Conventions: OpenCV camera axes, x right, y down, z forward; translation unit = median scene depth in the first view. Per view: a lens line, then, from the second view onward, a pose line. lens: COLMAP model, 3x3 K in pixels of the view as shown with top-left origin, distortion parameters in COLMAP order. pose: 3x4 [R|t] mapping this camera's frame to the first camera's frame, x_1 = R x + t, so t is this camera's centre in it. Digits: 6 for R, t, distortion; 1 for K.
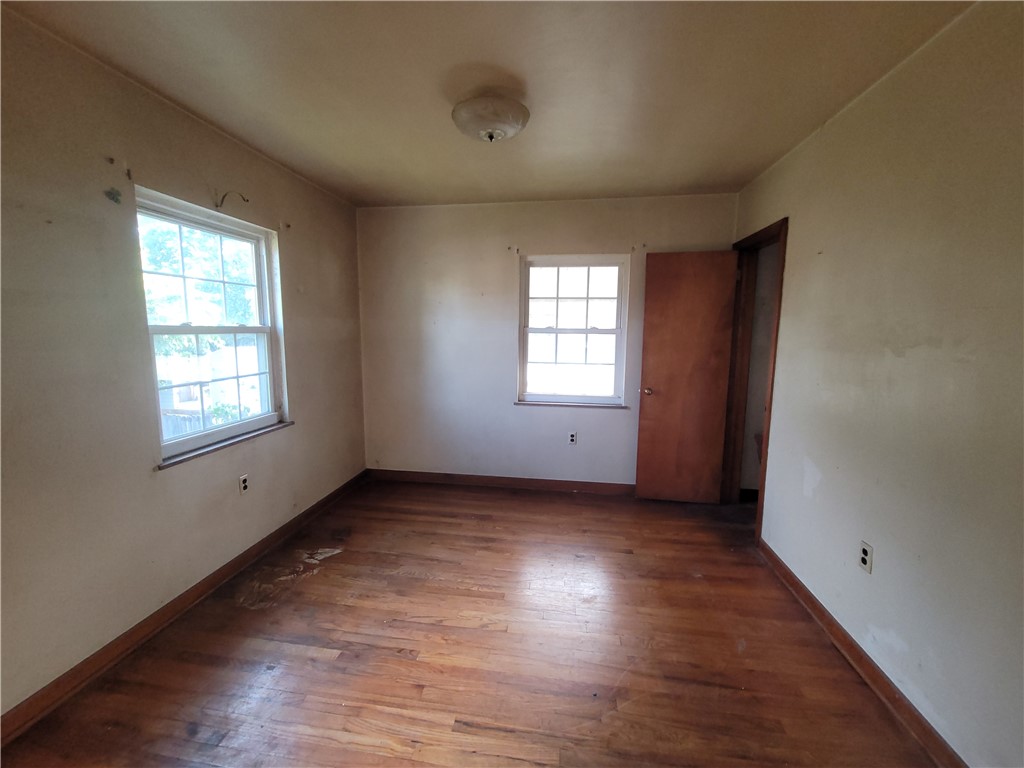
lens RADIAL K [[415.0, 0, 510.1], [0, 415.0, 382.1], [0, 0, 1]] dist [-0.004509, 0.000096]
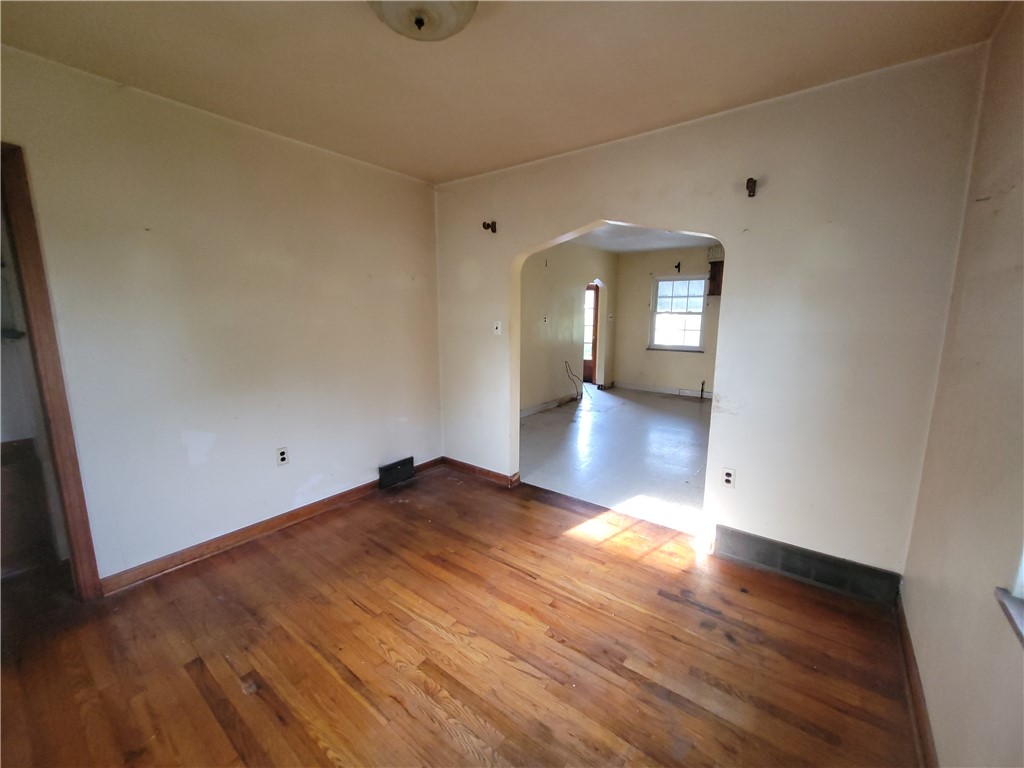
lens RADIAL K [[415.0, 0, 509.3], [0, 415.0, 387.4], [0, 0, 1]] dist [-0.004509, 0.000096]
pose [[-0.872316, -0.094166, 0.479788, -0.536681], [0.053781, 0.956846, 0.285577, -0.199011], [-0.485975, 0.274917, -0.829608, 1.611597]]
